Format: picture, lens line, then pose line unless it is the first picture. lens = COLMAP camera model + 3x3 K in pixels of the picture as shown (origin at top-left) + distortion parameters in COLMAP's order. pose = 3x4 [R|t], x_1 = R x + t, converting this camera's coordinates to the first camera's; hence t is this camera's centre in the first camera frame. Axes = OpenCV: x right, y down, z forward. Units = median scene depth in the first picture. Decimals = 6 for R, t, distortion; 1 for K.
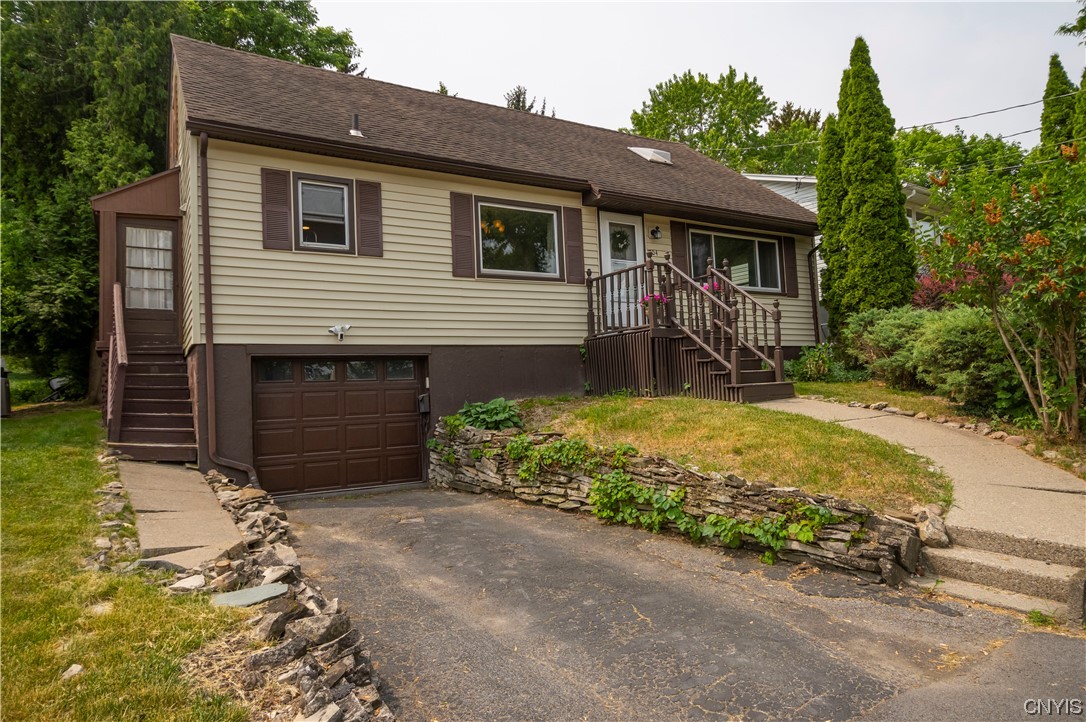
lens RADIAL K [[704.8, 0, 530.6], [0, 704.8, 356.8], [0, 0, 1]] dist [-0.028753, 0.058746]
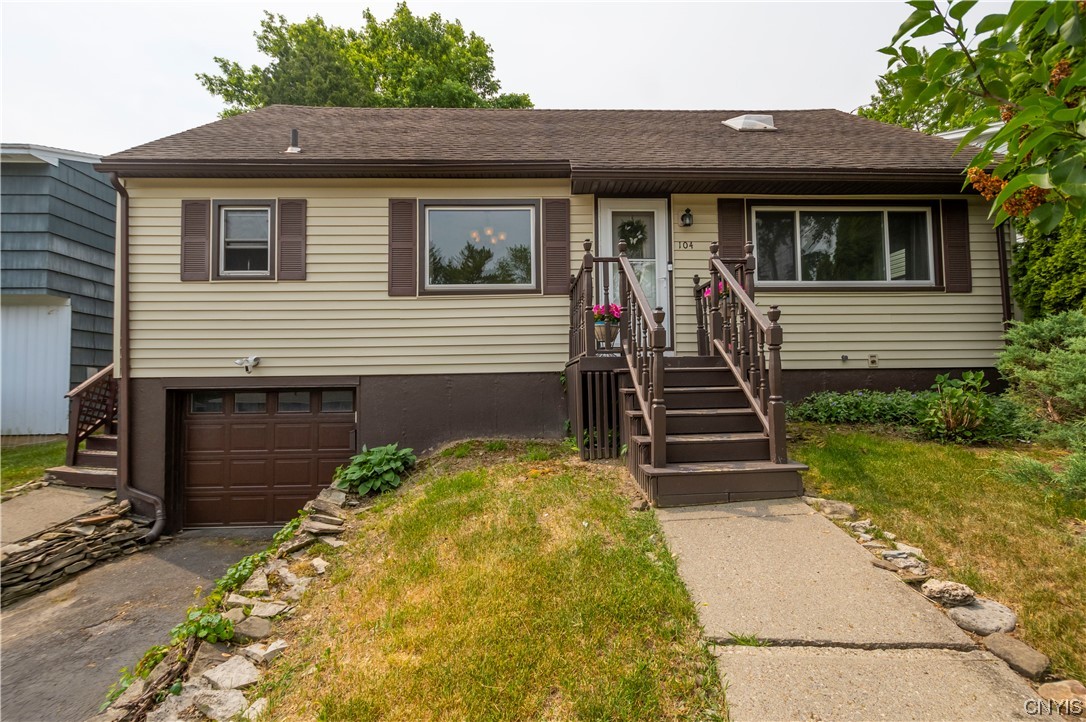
lens RADIAL K [[498.2, 0, 543.0], [0, 498.2, 361.0], [0, 0, 1]] dist [-0.002608, -0.001244]
pose [[0.868439, 0.007308, -0.495741, 0.353342], [0.006548, 0.999635, 0.026207, -0.047180], [0.495752, -0.026006, 0.868075, 0.540795]]
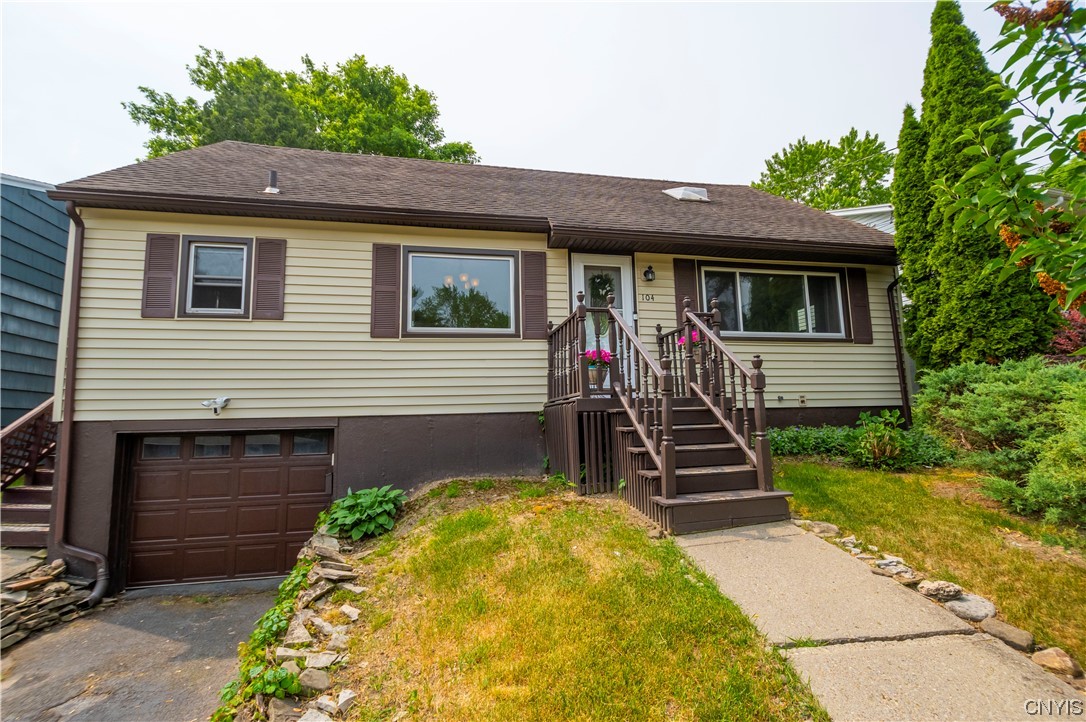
lens RADIAL K [[485.9, 0, 543.0], [0, 485.9, 361.0], [0, 0, 1]] dist [-0.002403, -0.001112]
pose [[0.939581, -0.021433, -0.341656, 0.292606], [0.003846, 0.998636, -0.052070, -0.050720], [0.342306, 0.047610, 0.938382, 0.489172]]
